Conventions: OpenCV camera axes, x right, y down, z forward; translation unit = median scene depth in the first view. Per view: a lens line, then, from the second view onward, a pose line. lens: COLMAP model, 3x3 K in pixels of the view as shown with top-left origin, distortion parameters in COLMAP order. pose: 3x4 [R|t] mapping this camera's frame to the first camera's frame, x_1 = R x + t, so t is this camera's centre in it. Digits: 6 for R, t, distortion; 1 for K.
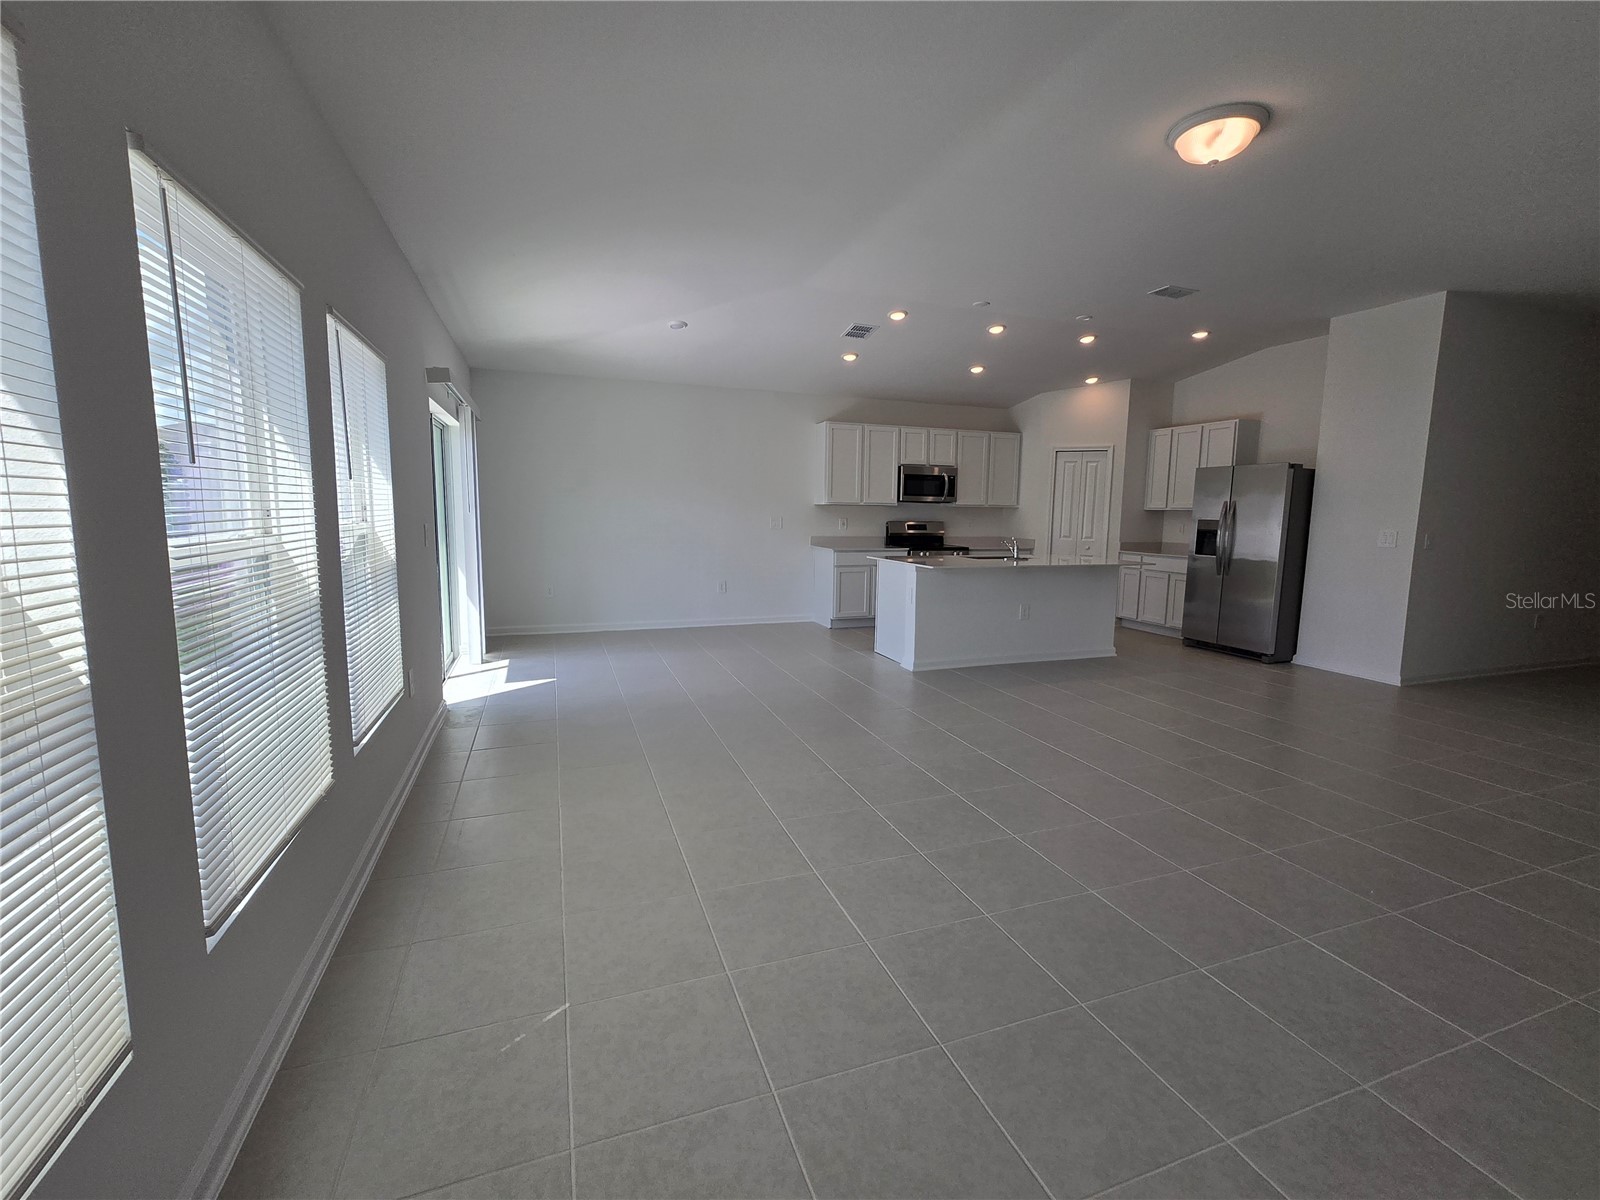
lens RADIAL K [[694.2, 0, 803.8], [0, 694.2, 593.9], [0, 0, 1]] dist [0.000160, 0.000306]
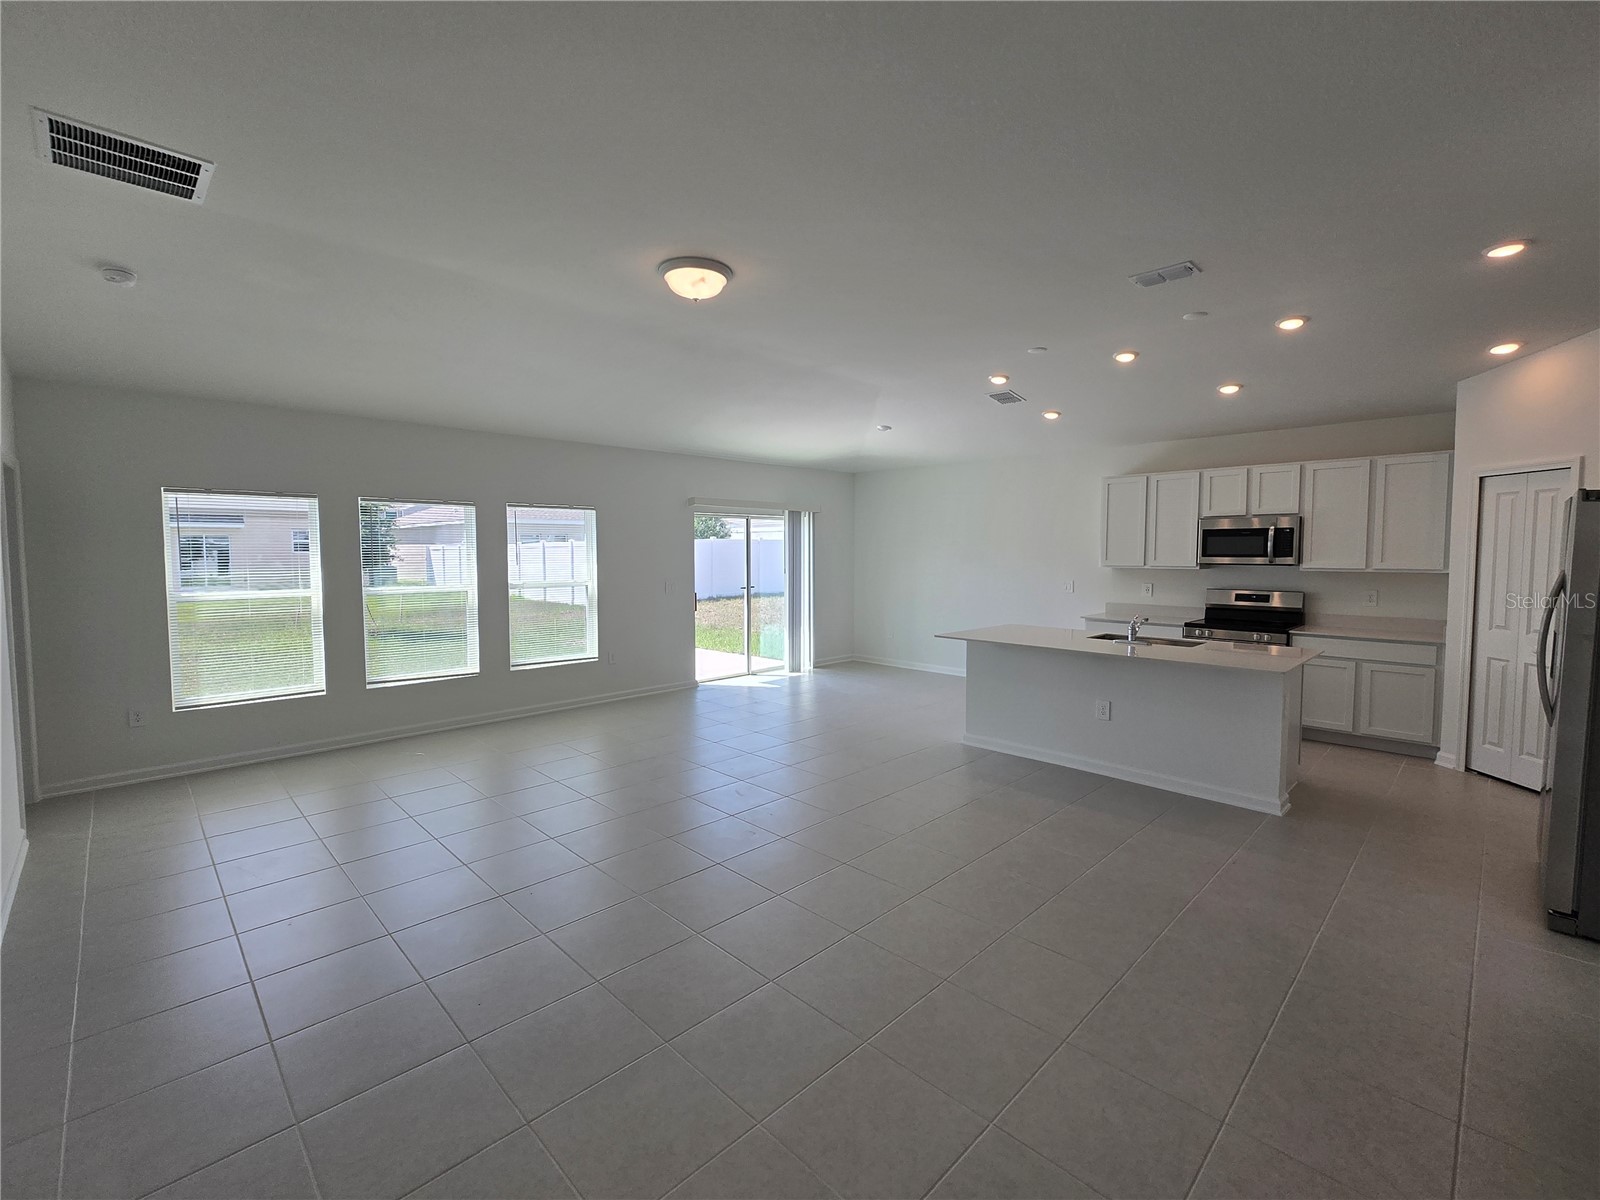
lens RADIAL K [[696.3, 0, 804.1], [0, 696.3, 592.6], [0, 0, 1]] dist [-0.000106, 0.001392]
pose [[0.417717, 0.039710, -0.907709, 0.675381], [-0.105747, 0.994380, -0.005162, -0.049876], [0.902402, 0.098144, 0.419569, 0.270565]]
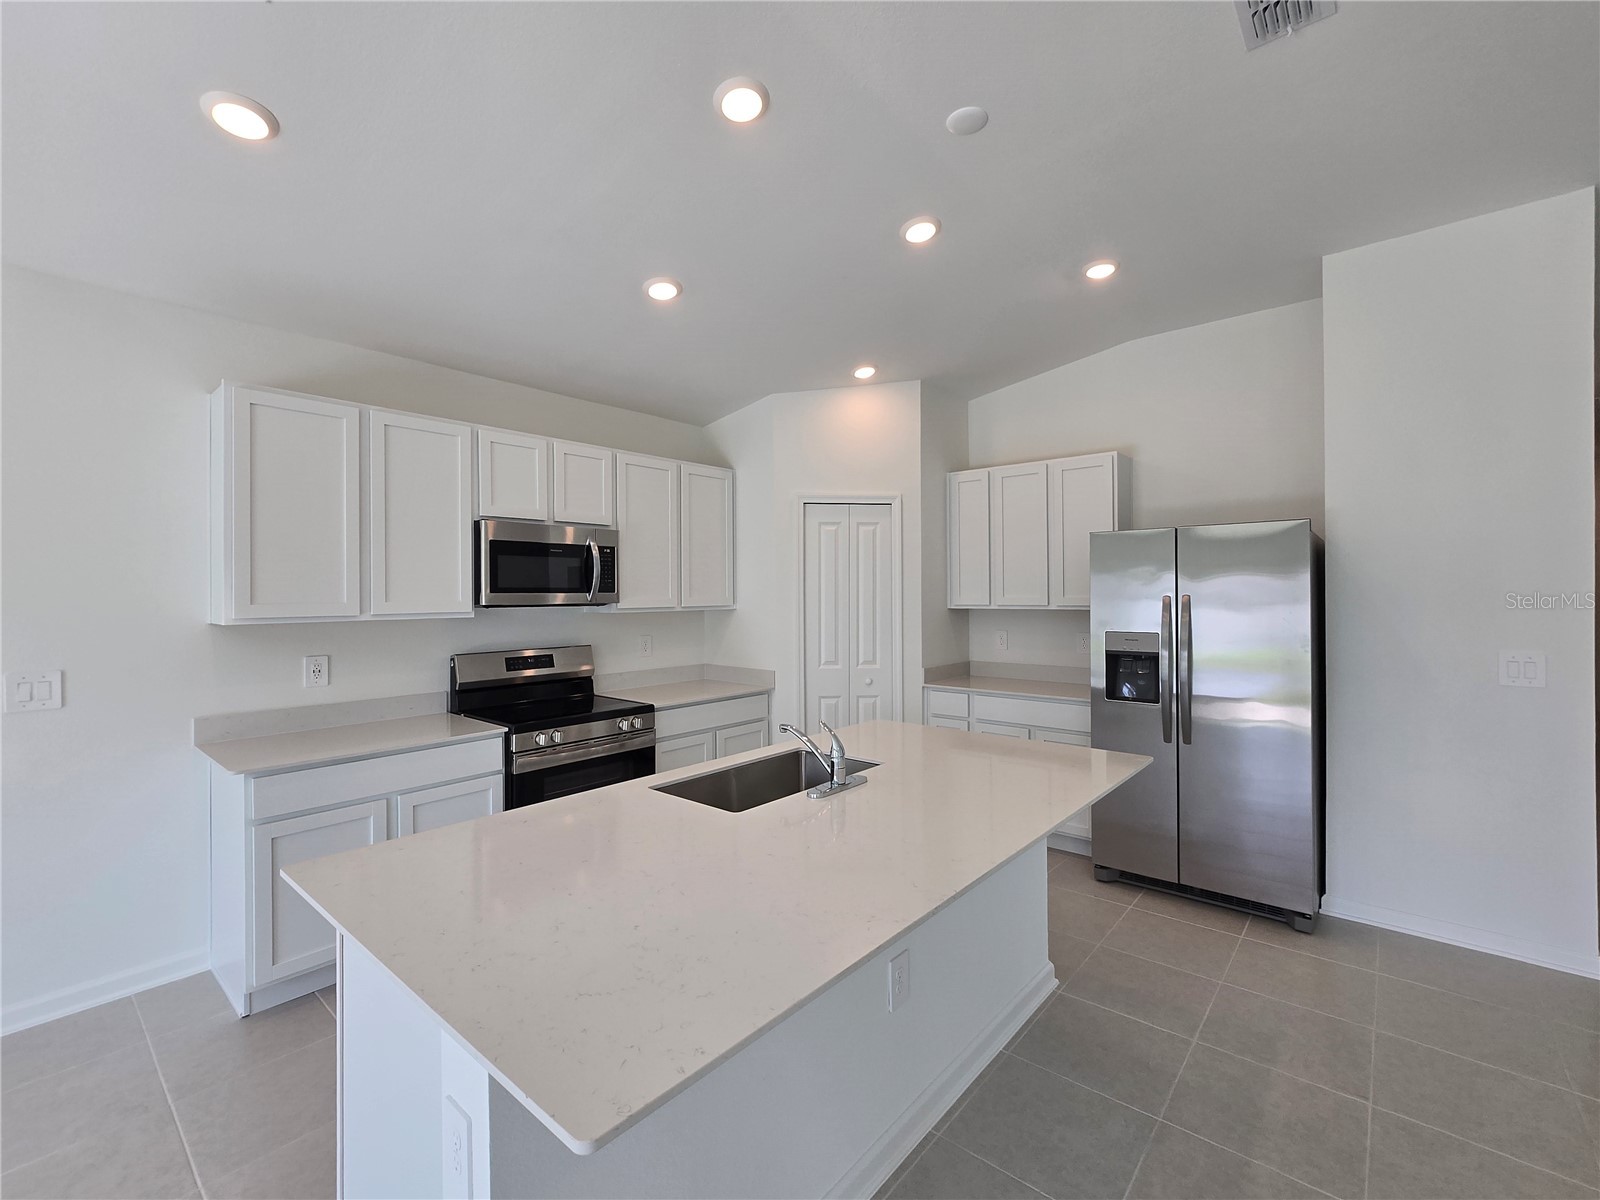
lens RADIAL K [[696.3, 0, 804.1], [0, 696.3, 592.6], [0, 0, 1]] dist [-0.000106, 0.001392]
pose [[0.870992, -0.019496, 0.490910, 0.104588], [0.078608, 0.991870, -0.100078, -0.086963], [-0.484968, 0.125756, 0.865443, 0.563778]]
